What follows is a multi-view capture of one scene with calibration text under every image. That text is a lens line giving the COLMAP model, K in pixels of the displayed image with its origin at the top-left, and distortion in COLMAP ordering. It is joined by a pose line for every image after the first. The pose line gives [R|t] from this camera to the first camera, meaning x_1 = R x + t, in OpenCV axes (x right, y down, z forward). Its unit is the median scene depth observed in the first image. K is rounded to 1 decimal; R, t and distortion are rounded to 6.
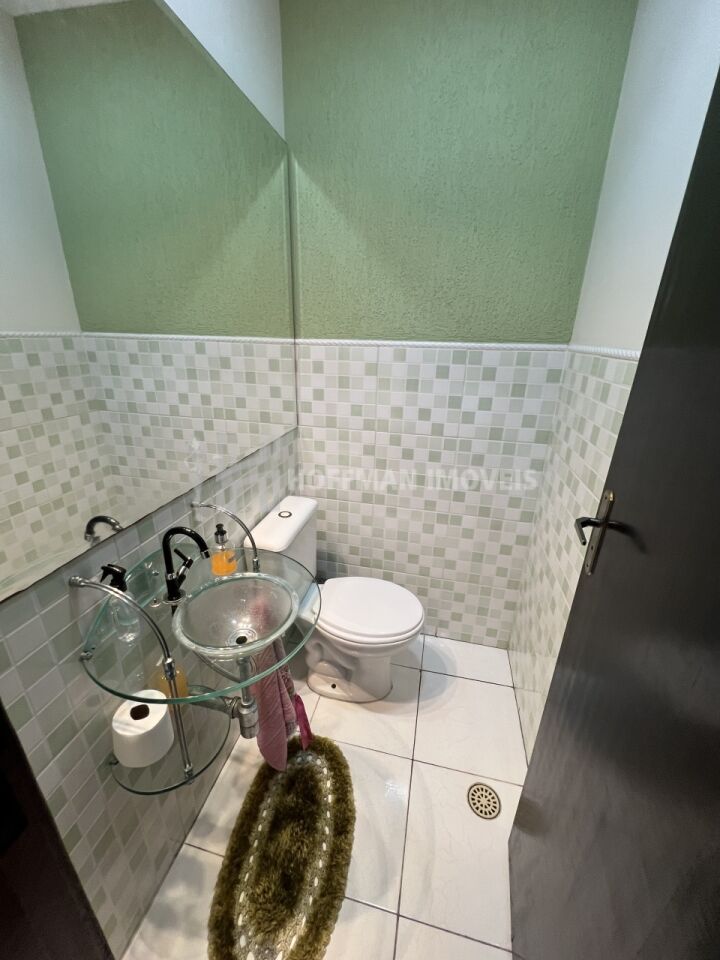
lens RADIAL K [[383.1, 0, 360.0], [0, 383.1, 482.2], [0, 0, 1]] dist [-0.003495, 0.000839]
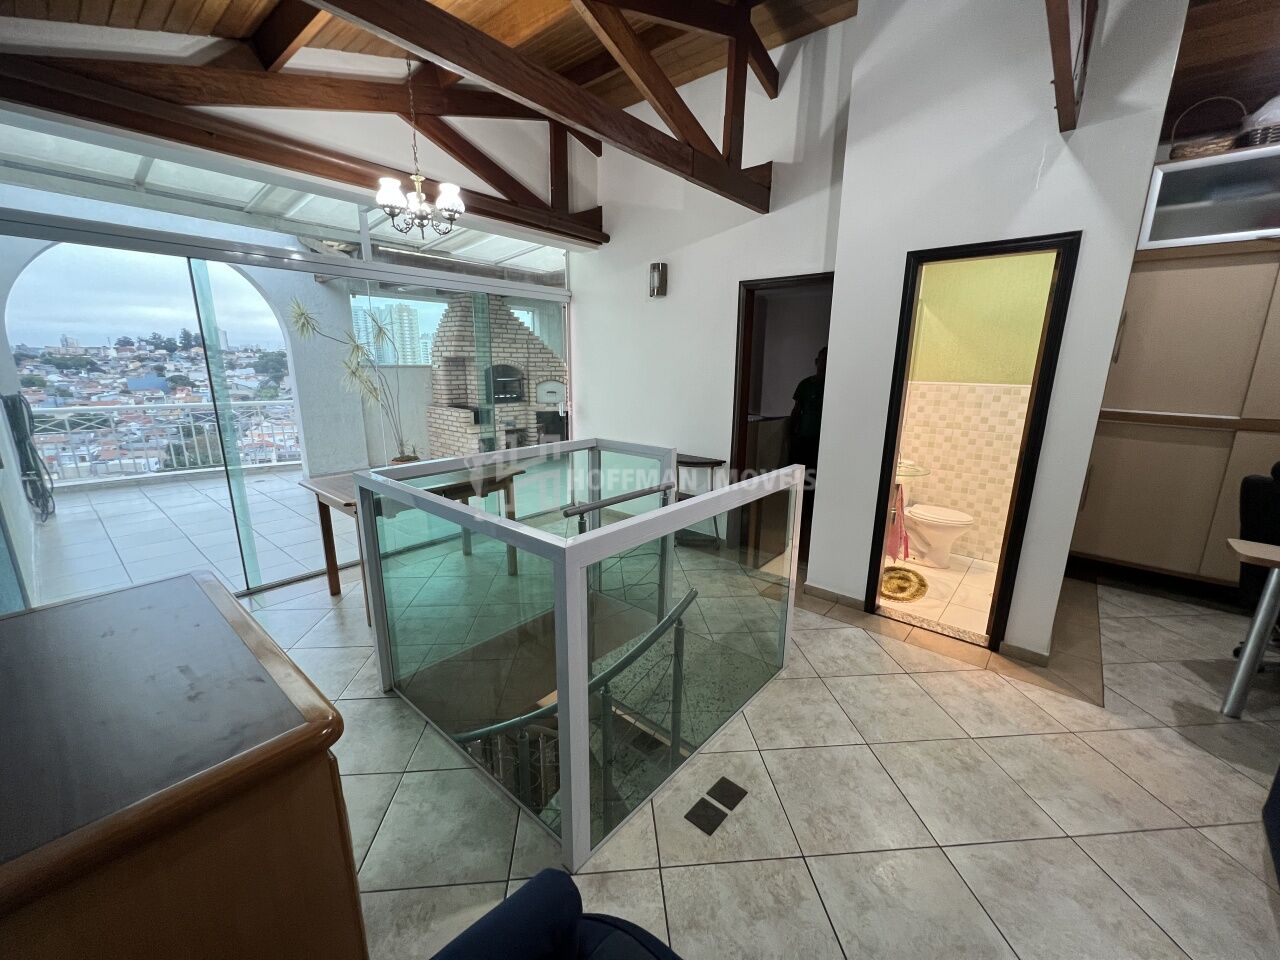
lens RADIAL K [[510.9, 0, 644.3], [0, 510.9, 482.9], [0, 0, 1]] dist [-0.003495, 0.000839]
pose [[0.885617, 0.099012, -0.453740, -0.141132], [-0.161911, 0.981536, -0.101838, 0.633530], [0.435279, 0.163655, 0.885296, -1.852666]]
